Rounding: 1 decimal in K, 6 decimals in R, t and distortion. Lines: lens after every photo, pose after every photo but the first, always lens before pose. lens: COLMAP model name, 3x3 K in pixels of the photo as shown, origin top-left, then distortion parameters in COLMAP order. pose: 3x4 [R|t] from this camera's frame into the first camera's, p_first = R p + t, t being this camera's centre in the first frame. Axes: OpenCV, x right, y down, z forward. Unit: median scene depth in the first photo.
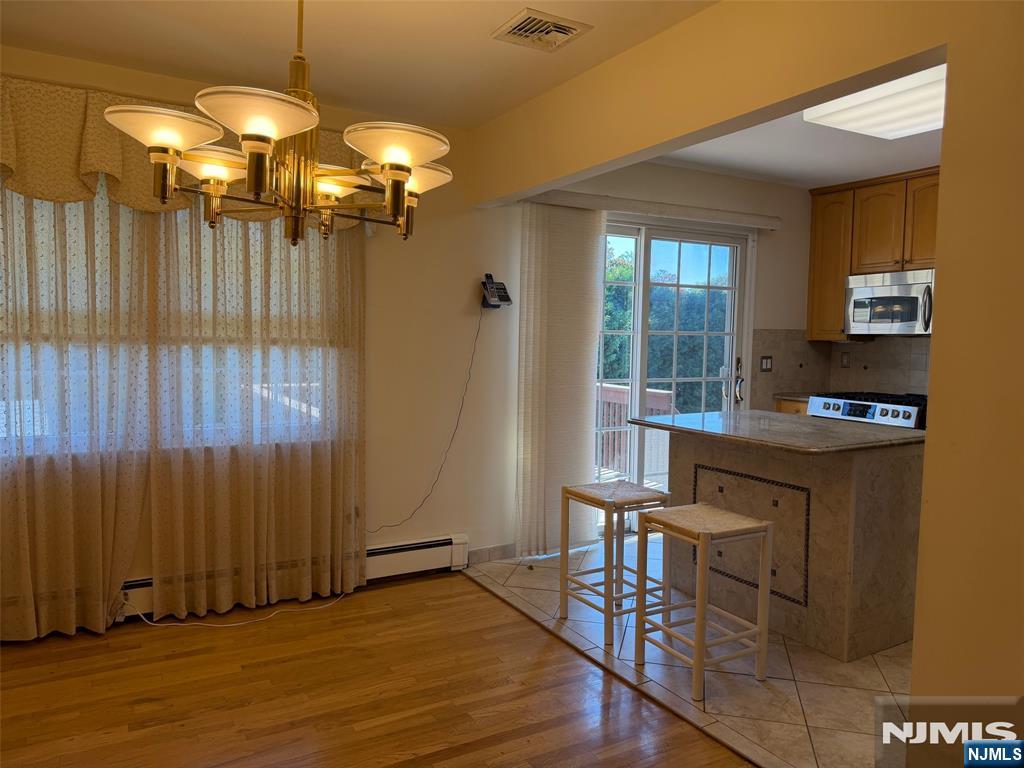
lens RADIAL K [[719.6, 0, 508.2], [0, 719.6, 385.4], [0, 0, 1]] dist [-0.036591, -0.008149]
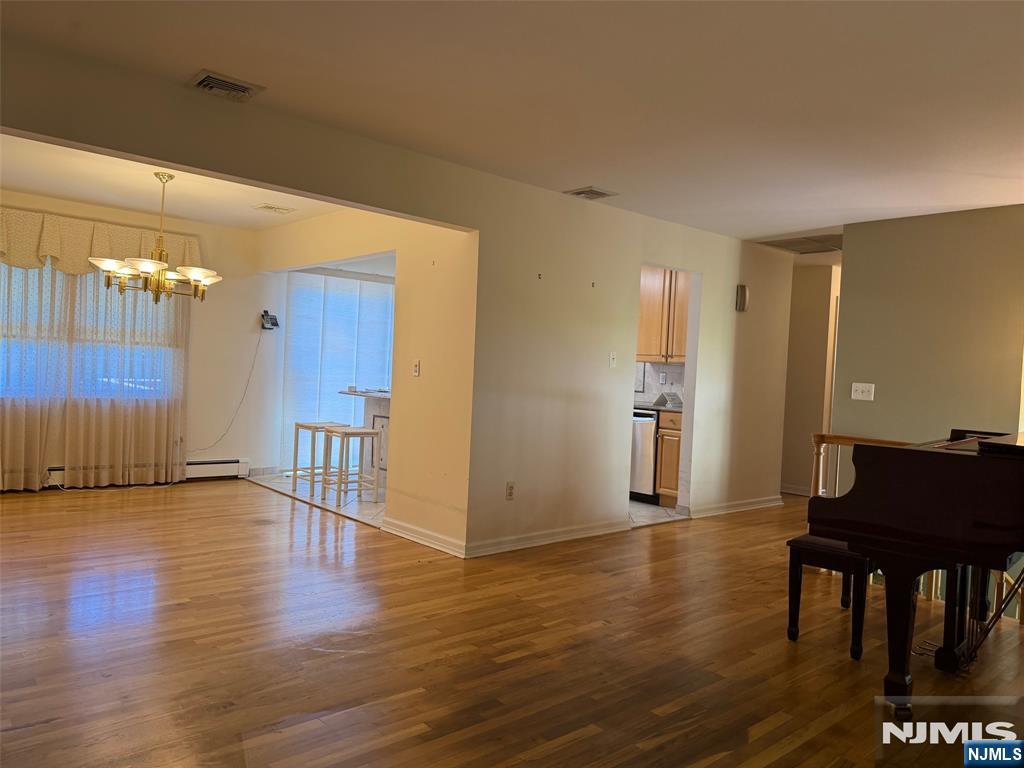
lens RADIAL K [[719.6, 0, 516.6], [0, 719.6, 384.7], [0, 0, 1]] dist [-0.036591, -0.008149]
pose [[0.976841, 0.018493, 0.213166, 0.257603], [-0.010555, 0.999210, -0.038316, 0.111434], [-0.213707, 0.035179, 0.976264, -1.061788]]
